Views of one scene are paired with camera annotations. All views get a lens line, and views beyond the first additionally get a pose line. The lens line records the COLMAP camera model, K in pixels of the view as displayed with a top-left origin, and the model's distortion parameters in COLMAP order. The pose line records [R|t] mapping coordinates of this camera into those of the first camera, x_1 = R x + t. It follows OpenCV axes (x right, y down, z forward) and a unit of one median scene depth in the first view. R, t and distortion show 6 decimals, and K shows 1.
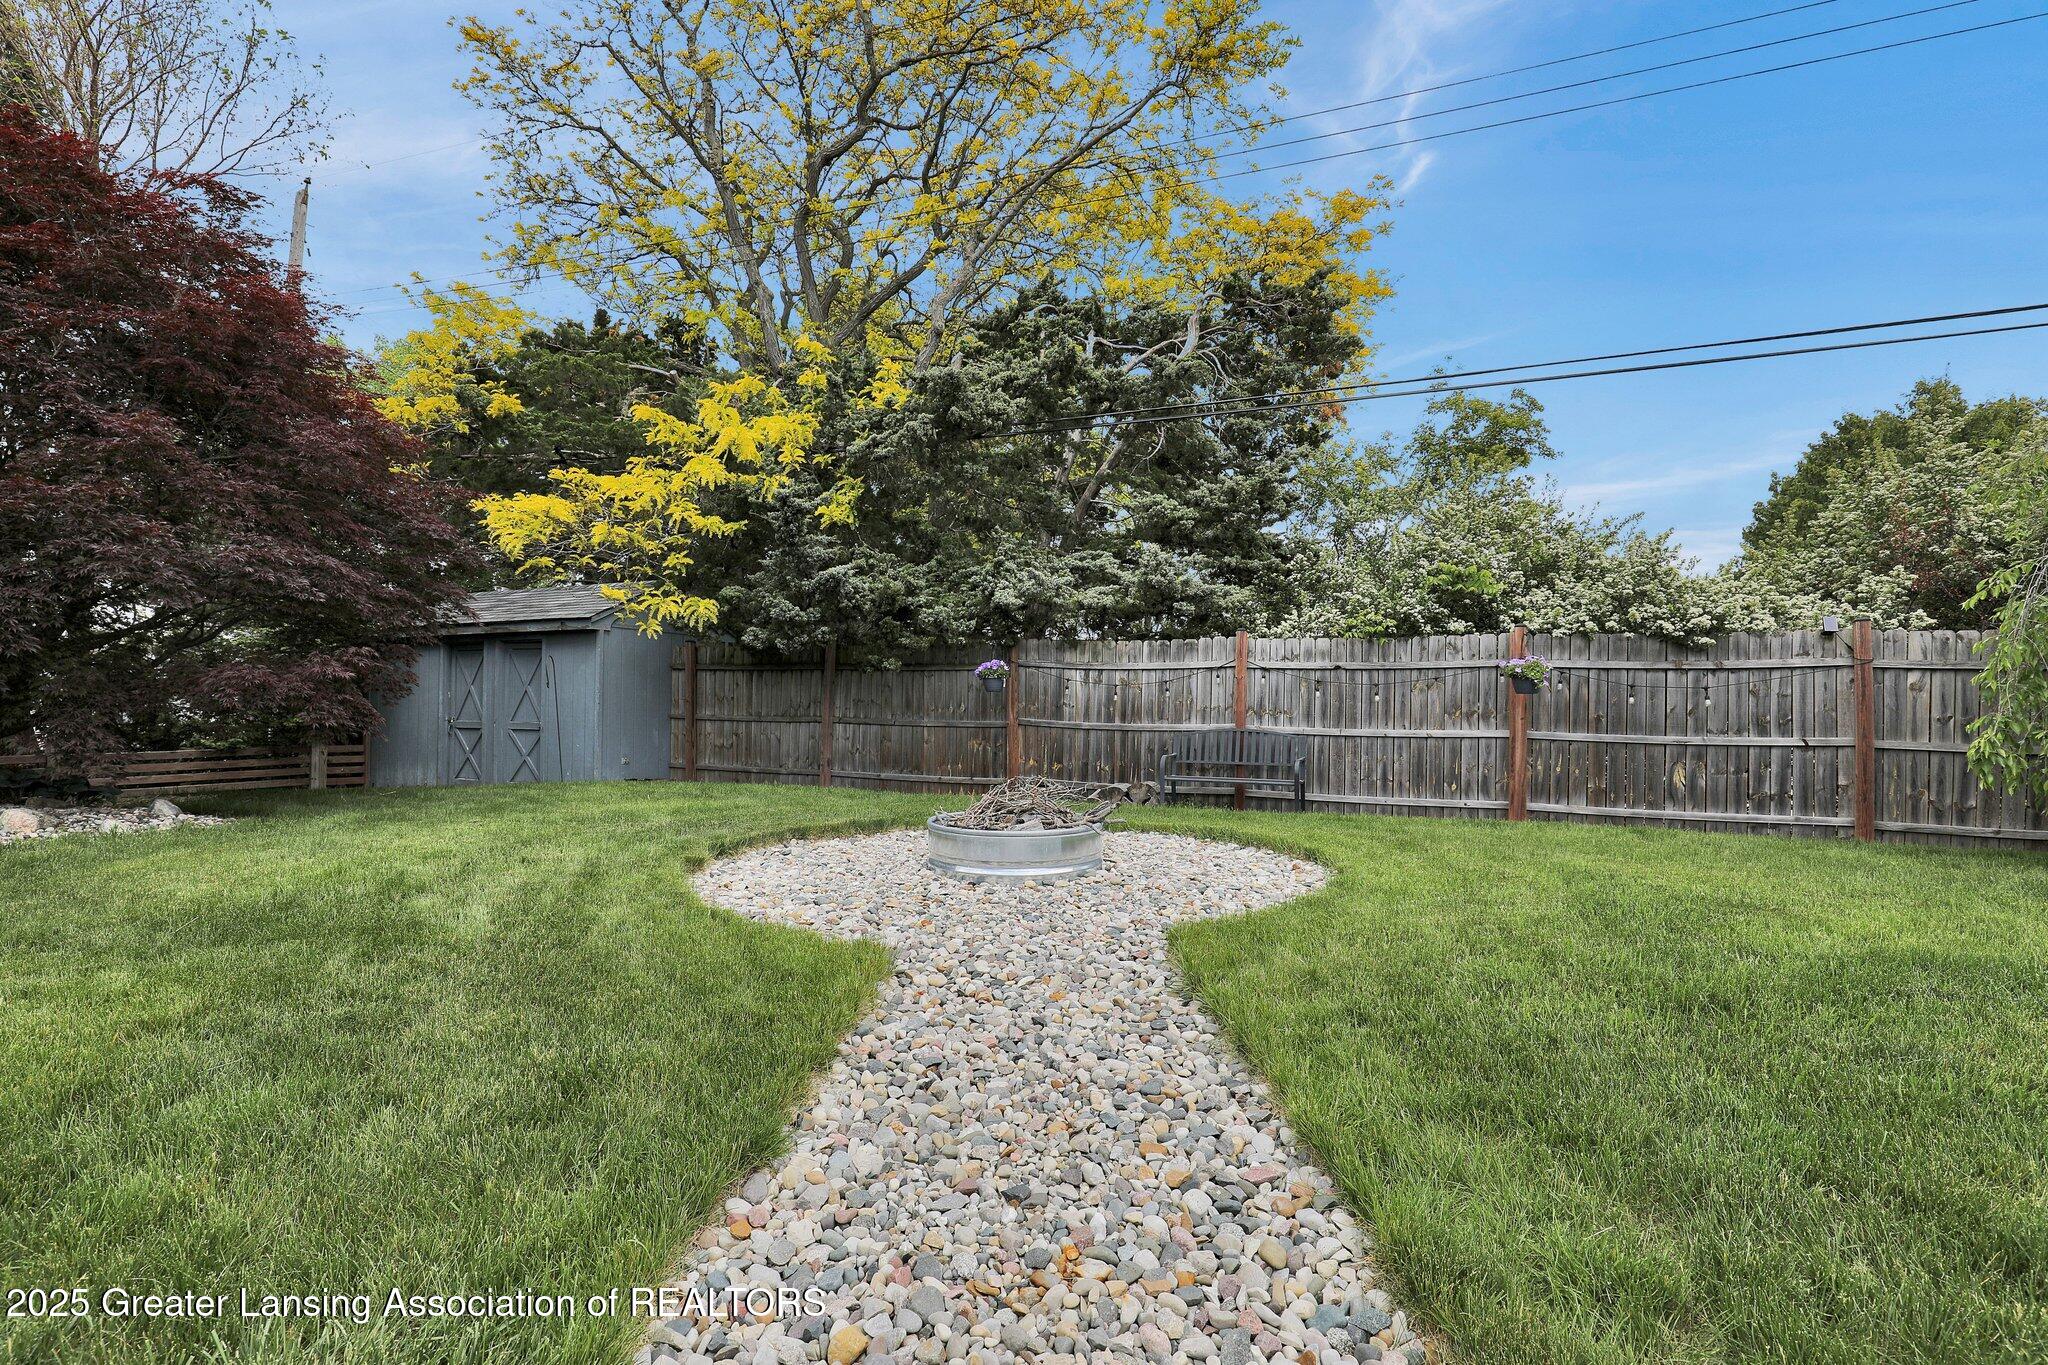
lens RADIAL K [[934.4, 0, 1016.8], [0, 934.4, 687.4], [0, 0, 1]] dist [-0.004419, -0.000289]
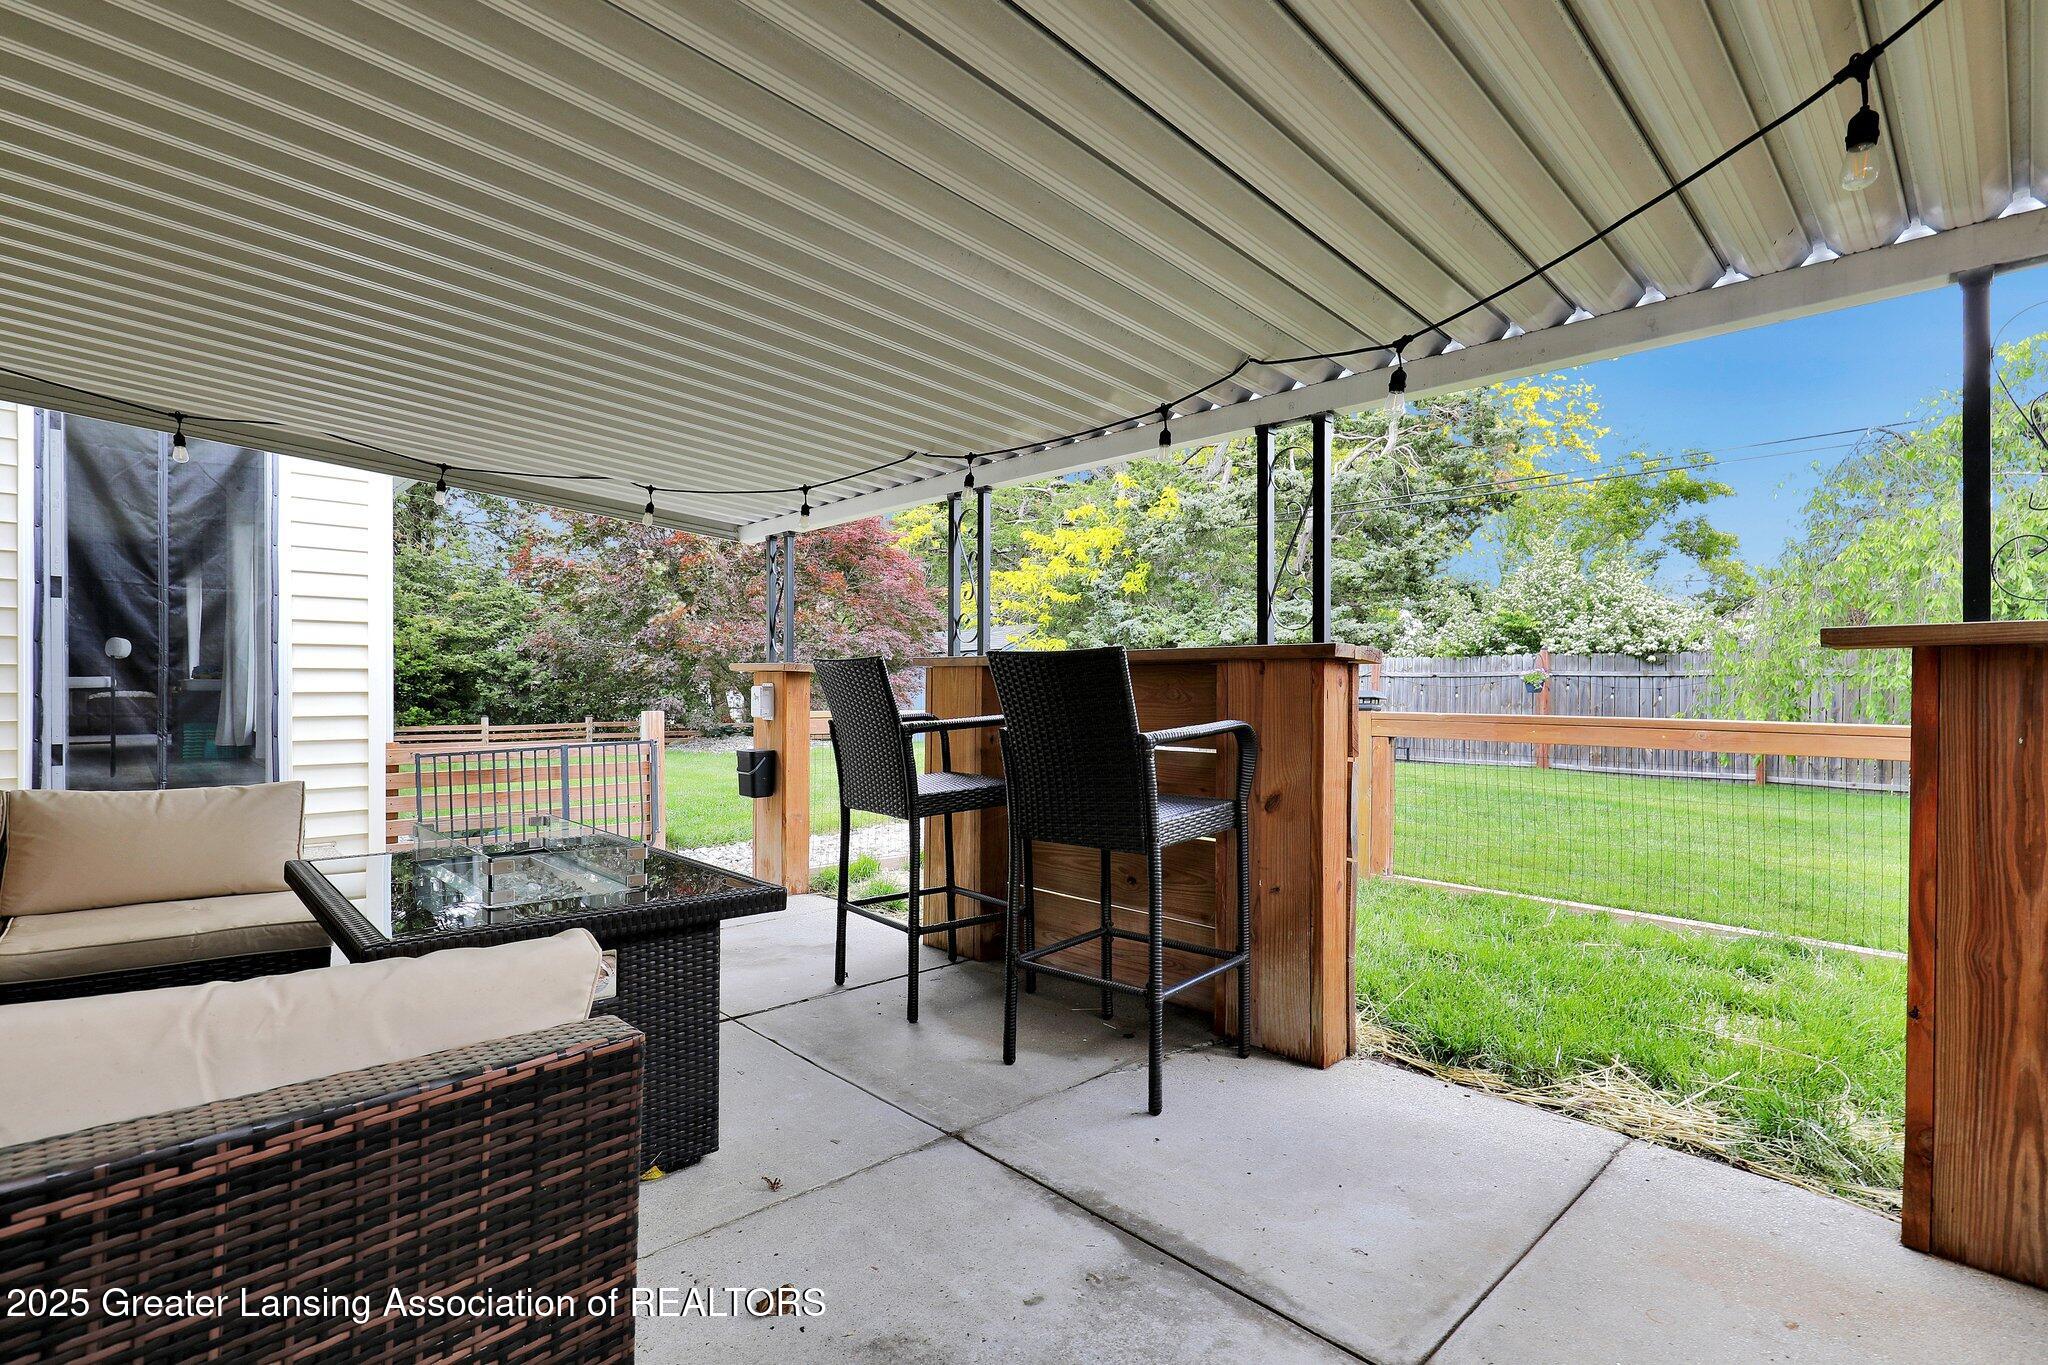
lens RADIAL K [[934.4, 0, 1007.2], [0, 934.4, 688.1], [0, 0, 1]] dist [-0.004419, -0.000289]
pose [[0.912278, -0.003965, -0.409552, 0.306001], [0.005382, 0.999983, 0.002306, -0.007980], [0.409536, -0.004308, 0.912284, -0.667073]]
